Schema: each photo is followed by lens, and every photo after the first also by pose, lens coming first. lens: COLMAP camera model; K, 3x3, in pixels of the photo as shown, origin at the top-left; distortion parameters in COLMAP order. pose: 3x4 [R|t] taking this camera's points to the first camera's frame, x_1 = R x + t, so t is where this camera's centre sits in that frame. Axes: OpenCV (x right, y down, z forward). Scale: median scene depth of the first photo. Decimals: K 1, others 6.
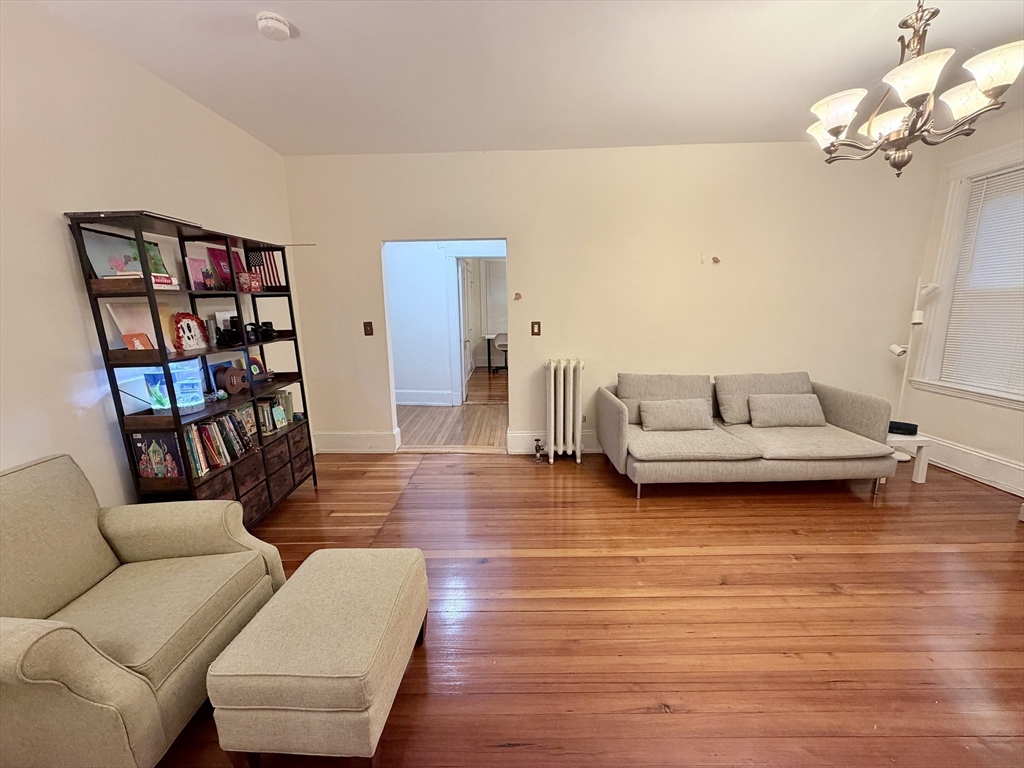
lens RADIAL K [[407.3, 0, 510.3], [0, 407.3, 384.7], [0, 0, 1]] dist [0.001304, -0.000294]
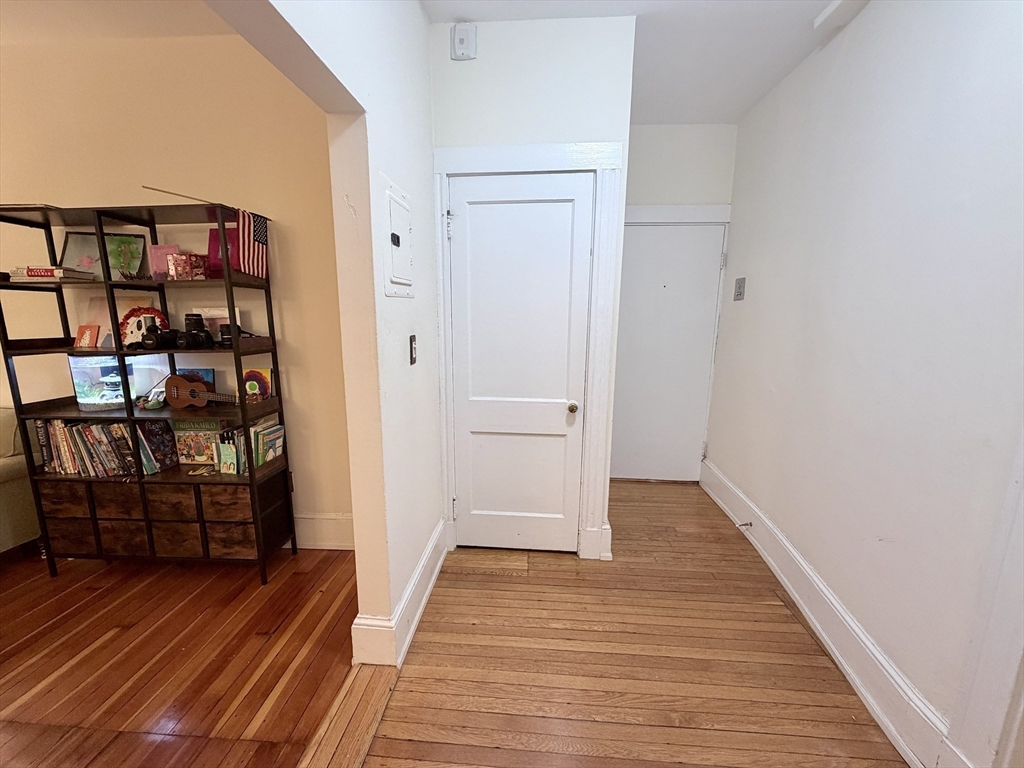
lens RADIAL K [[407.3, 0, 510.3], [0, 407.3, 384.7], [0, 0, 1]] dist [0.001304, -0.000294]
pose [[-0.056298, 0.194264, -0.979333, 0.073674], [-0.202438, 0.958293, 0.201727, -0.295866], [0.977676, 0.209611, -0.014623, 1.516804]]
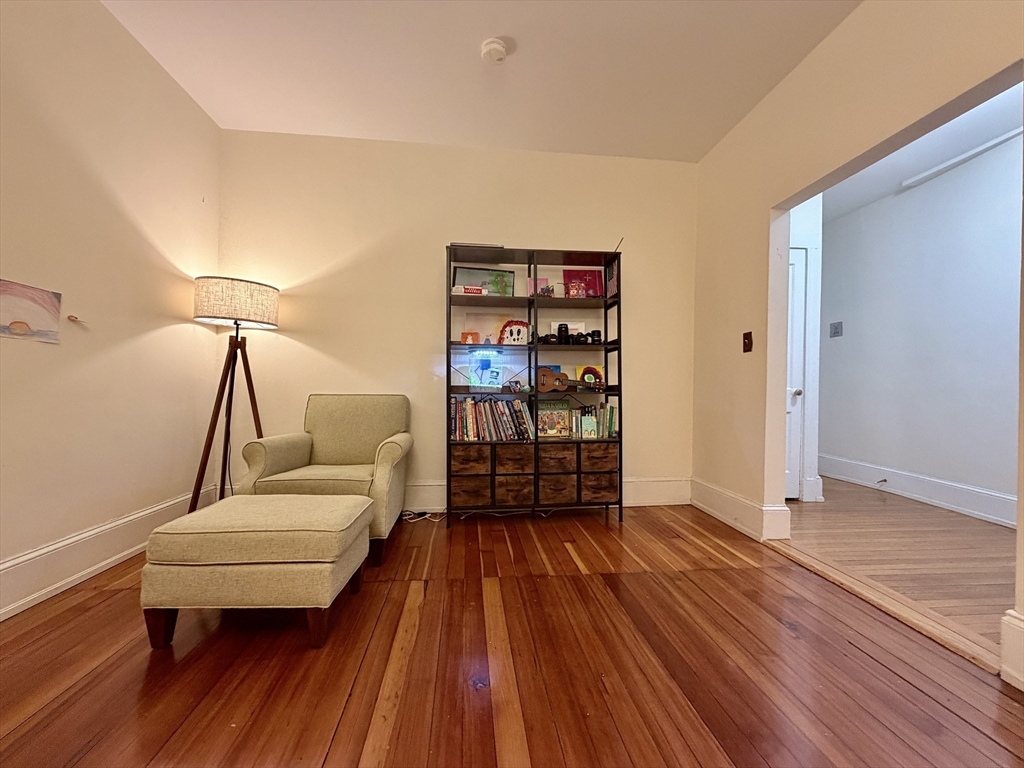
lens RADIAL K [[407.3, 0, 510.3], [0, 407.3, 384.7], [0, 0, 1]] dist [0.001304, -0.000294]
pose [[0.114665, 0.011563, -0.993337, 0.379938], [-0.209683, 0.977685, -0.012824, 0.033449], [0.971023, 0.209756, 0.114531, 0.715176]]
